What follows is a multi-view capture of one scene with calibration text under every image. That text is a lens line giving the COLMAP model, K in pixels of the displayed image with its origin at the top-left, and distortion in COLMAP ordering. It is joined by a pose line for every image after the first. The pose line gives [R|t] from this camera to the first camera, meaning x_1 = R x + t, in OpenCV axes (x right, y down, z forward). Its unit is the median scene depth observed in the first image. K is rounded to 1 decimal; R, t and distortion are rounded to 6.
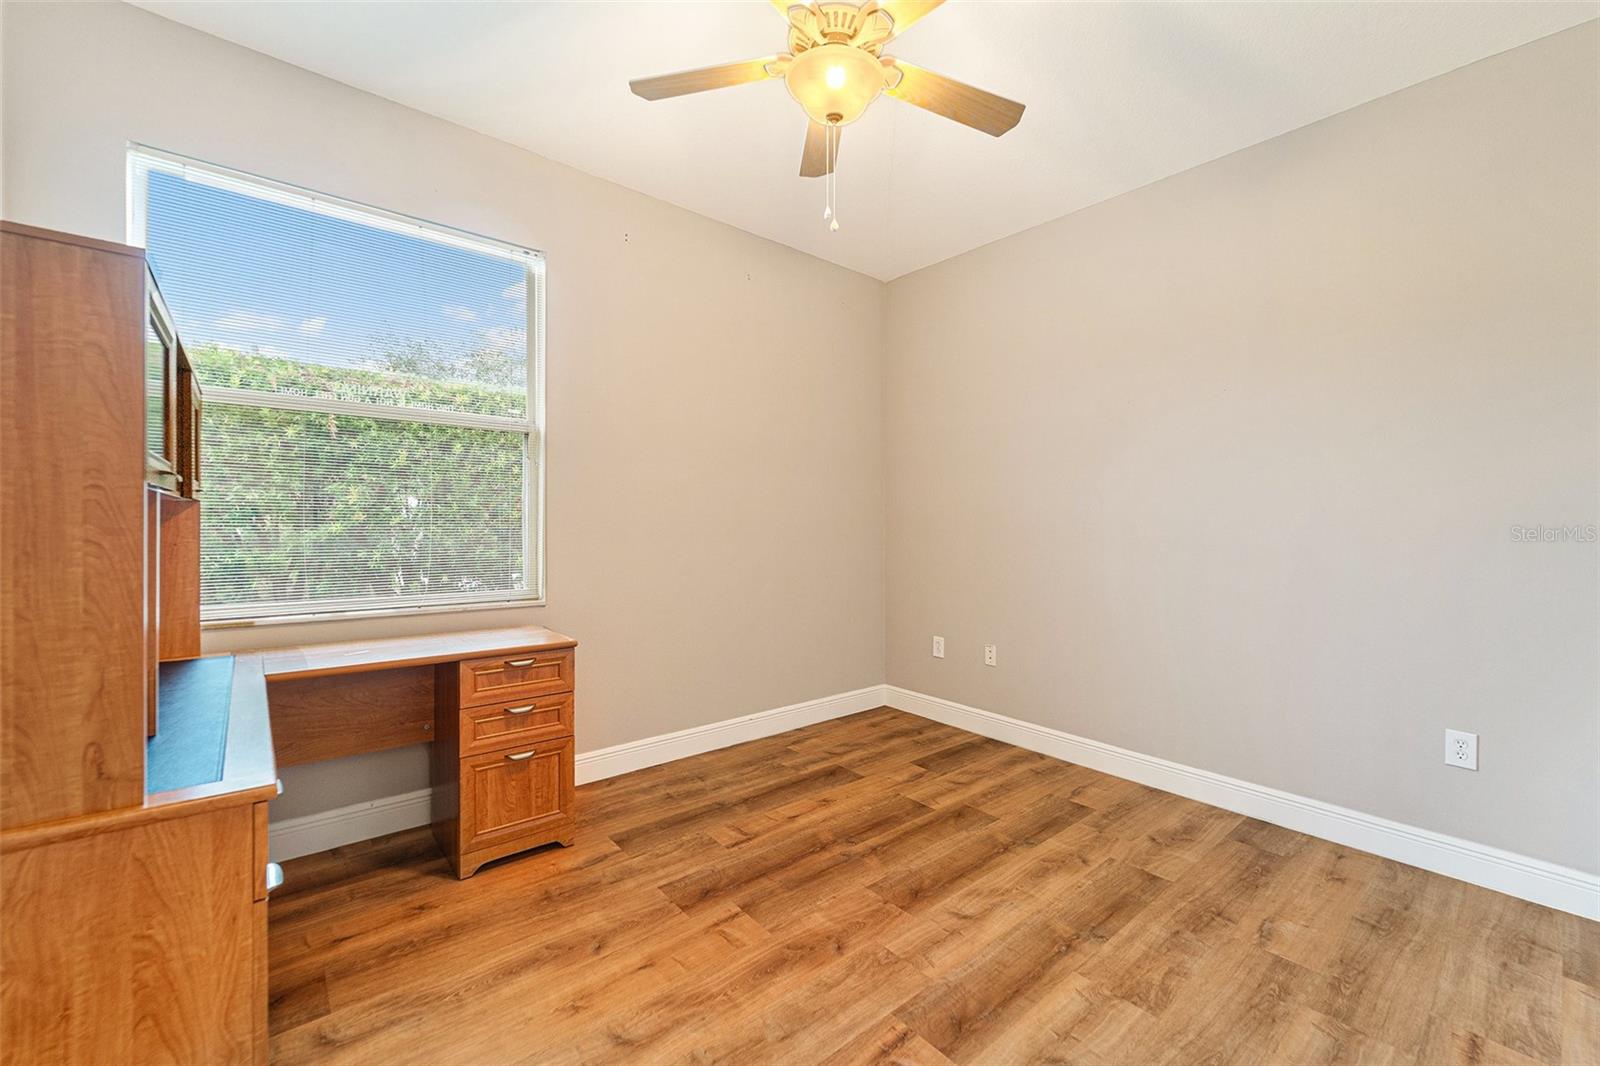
lens RADIAL K [[634.5, 0, 798.6], [0, 634.5, 527.1], [0, 0, 1]] dist [-0.001524, -0.000256]
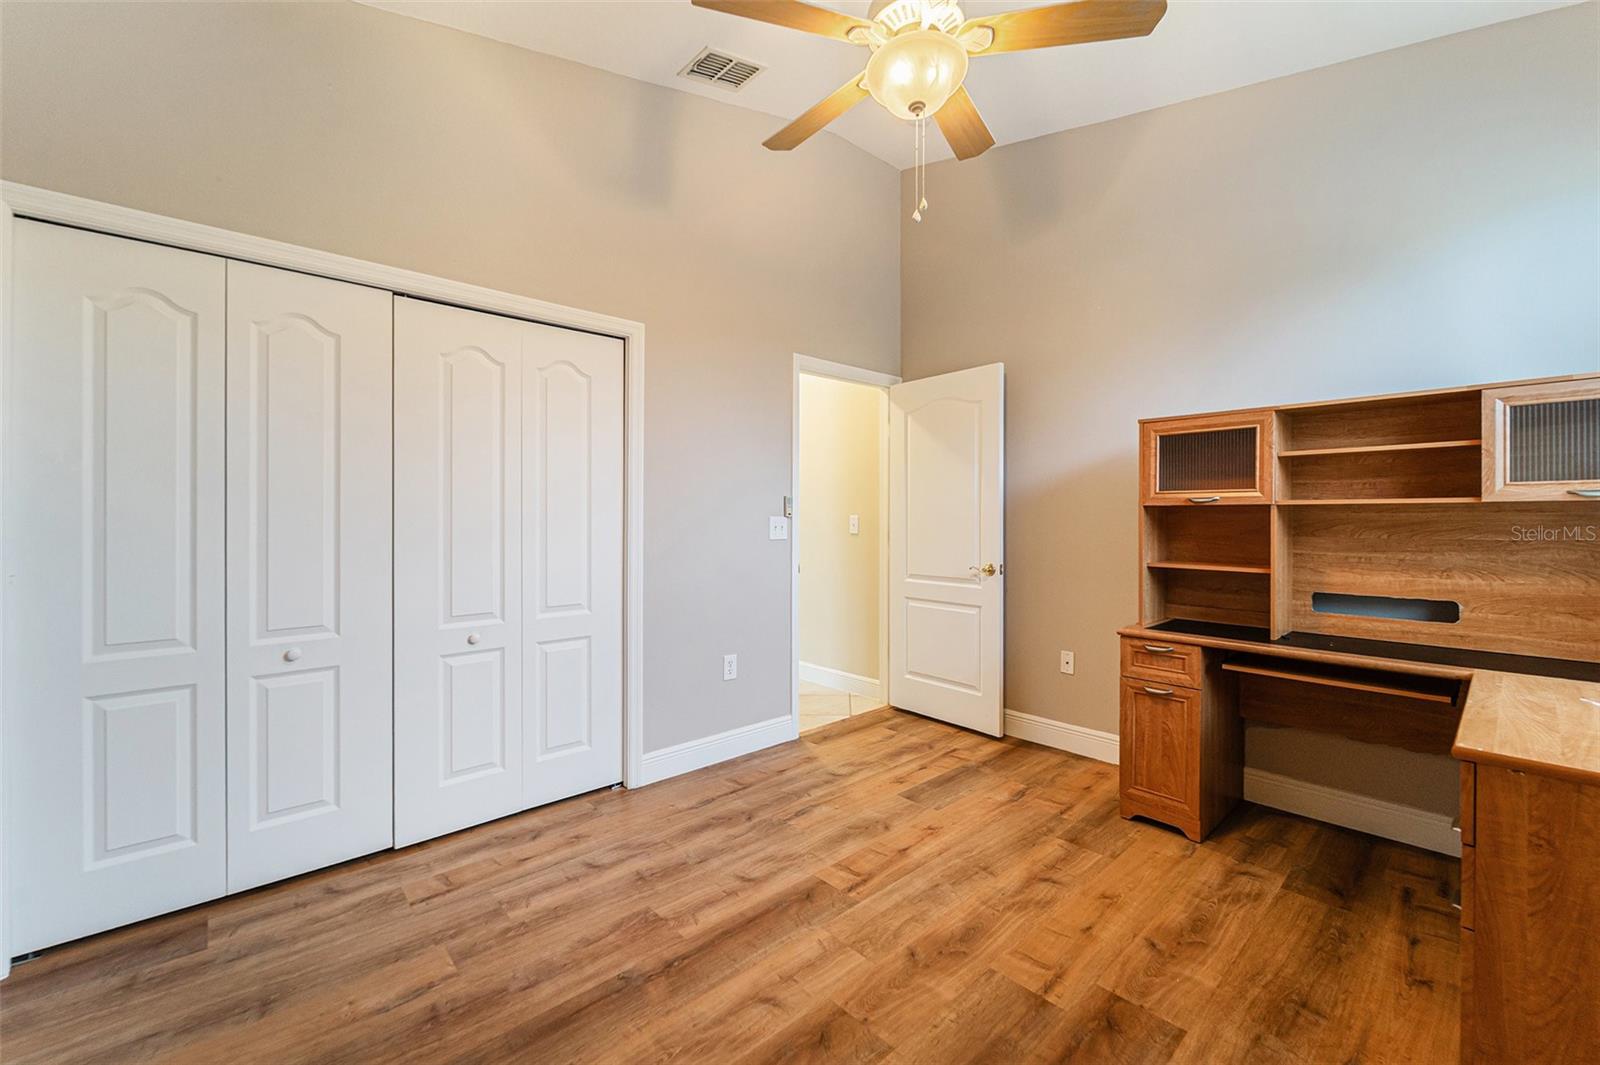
lens RADIAL K [[634.5, 0, 798.6], [0, 634.5, 526.6], [0, 0, 1]] dist [-0.001524, -0.000256]
pose [[-0.999235, -0.009195, -0.038020, 0.284273], [-0.009915, 0.999774, 0.018793, -0.003639], [0.037838, 0.019156, -0.999100, 1.973695]]
